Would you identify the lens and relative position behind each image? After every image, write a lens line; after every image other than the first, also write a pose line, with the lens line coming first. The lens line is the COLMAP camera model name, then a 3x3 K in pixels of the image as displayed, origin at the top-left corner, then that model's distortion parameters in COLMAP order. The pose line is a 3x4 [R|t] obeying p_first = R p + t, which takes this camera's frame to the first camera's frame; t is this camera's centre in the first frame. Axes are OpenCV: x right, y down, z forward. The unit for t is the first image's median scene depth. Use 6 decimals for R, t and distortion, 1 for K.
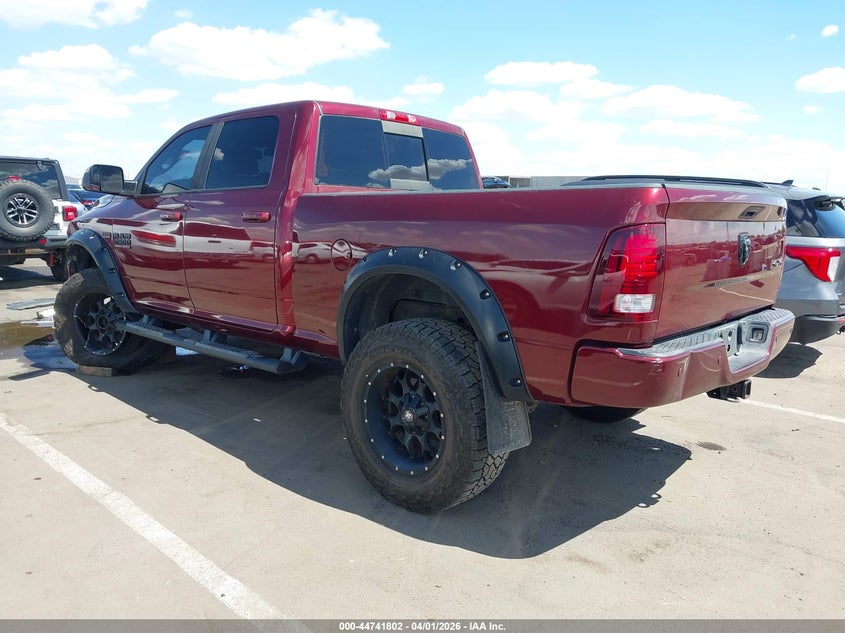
lens RADIAL K [[682.5, 0, 422.5], [0, 682.5, 316.5], [0, 0, 1]] dist [0.006690, 0.005930]
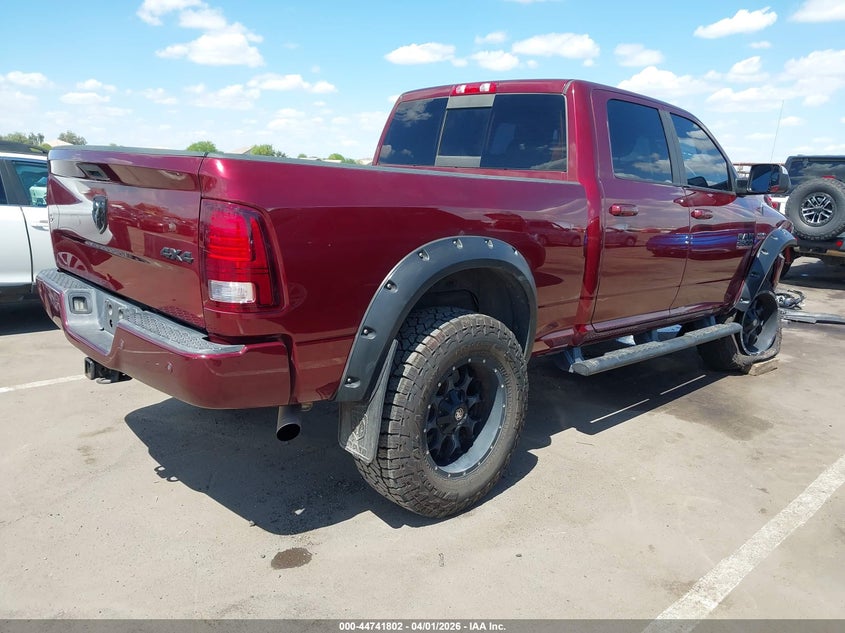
lens RADIAL K [[682.5, 0, 422.5], [0, 682.5, 316.5], [0, 0, 1]] dist [0.006690, 0.005930]
pose [[-0.086087, 0.175981, -0.980622, 0.593957], [-0.202753, 0.960584, 0.190184, -0.099719], [0.975438, 0.215197, -0.047013, 0.661606]]
